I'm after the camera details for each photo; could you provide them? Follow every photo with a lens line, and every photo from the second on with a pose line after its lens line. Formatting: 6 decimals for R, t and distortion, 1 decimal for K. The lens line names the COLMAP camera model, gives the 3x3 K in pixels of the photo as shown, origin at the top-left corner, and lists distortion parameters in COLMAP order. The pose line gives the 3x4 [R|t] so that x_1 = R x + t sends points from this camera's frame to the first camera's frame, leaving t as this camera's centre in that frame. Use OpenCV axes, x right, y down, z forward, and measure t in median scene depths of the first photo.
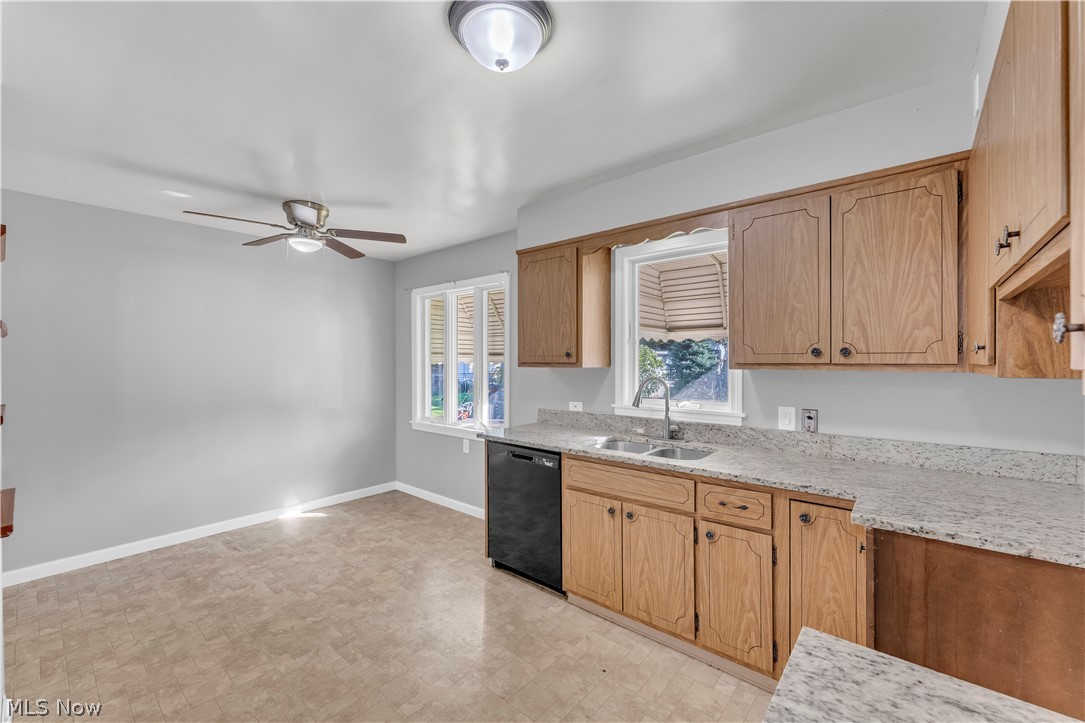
lens RADIAL K [[444.9, 0, 542.5], [0, 444.9, 361.5], [0, 0, 1]] dist [-0.001096, -0.000079]
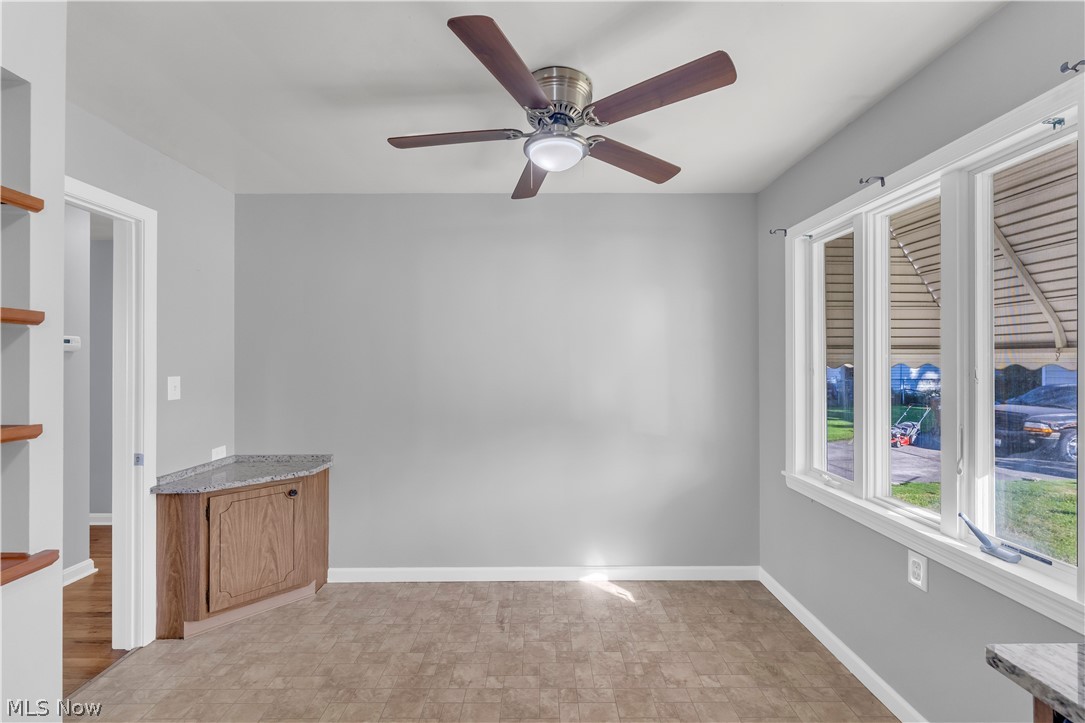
lens RADIAL K [[437.8, 0, 544.7], [0, 437.8, 361.7], [0, 0, 1]] dist [-0.002170, -0.000256]
pose [[0.654177, -0.000638, -0.756341, -0.156885], [-0.001750, 0.999996, -0.002357, 0.002208], [0.756339, 0.002866, 0.654173, 0.819653]]
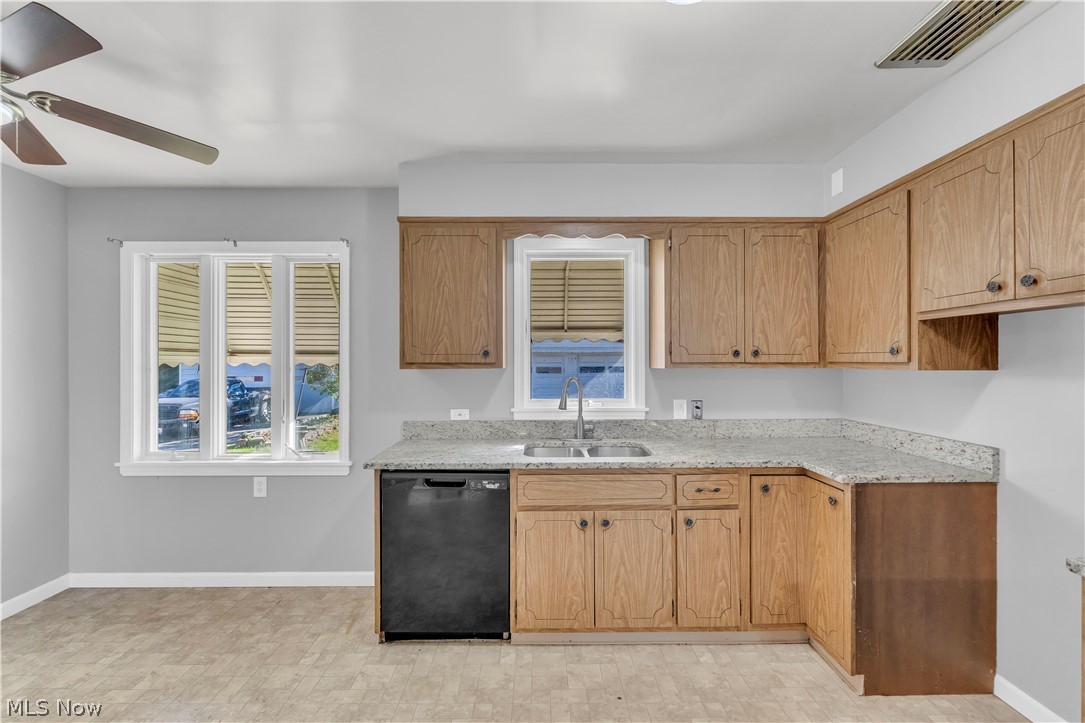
lens RADIAL K [[450.9, 0, 544.9], [0, 450.9, 359.1], [0, 0, 1]] dist [-0.000389, 0.000160]
pose [[0.754467, 0.002192, 0.656334, -0.502175], [0.002212, 0.999980, -0.005883, 0.001244], [-0.656334, 0.005890, 0.754447, 0.334969]]
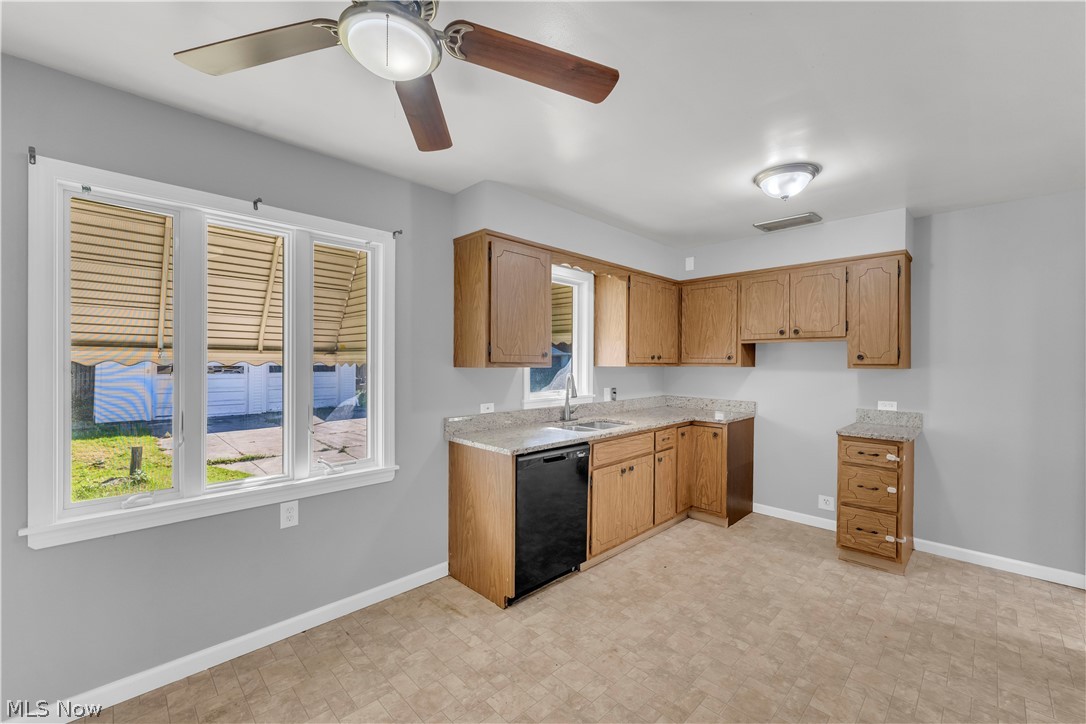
lens RADIAL K [[446.9, 0, 557.1], [0, 446.9, 362.0], [0, 0, 1]] dist [-0.000823, -0.000098]
pose [[0.061967, 0.000273, 0.998078, -1.189562], [-0.004368, 0.999990, -0.000002, 0.002087], [-0.998069, -0.004360, 0.061967, 1.083798]]
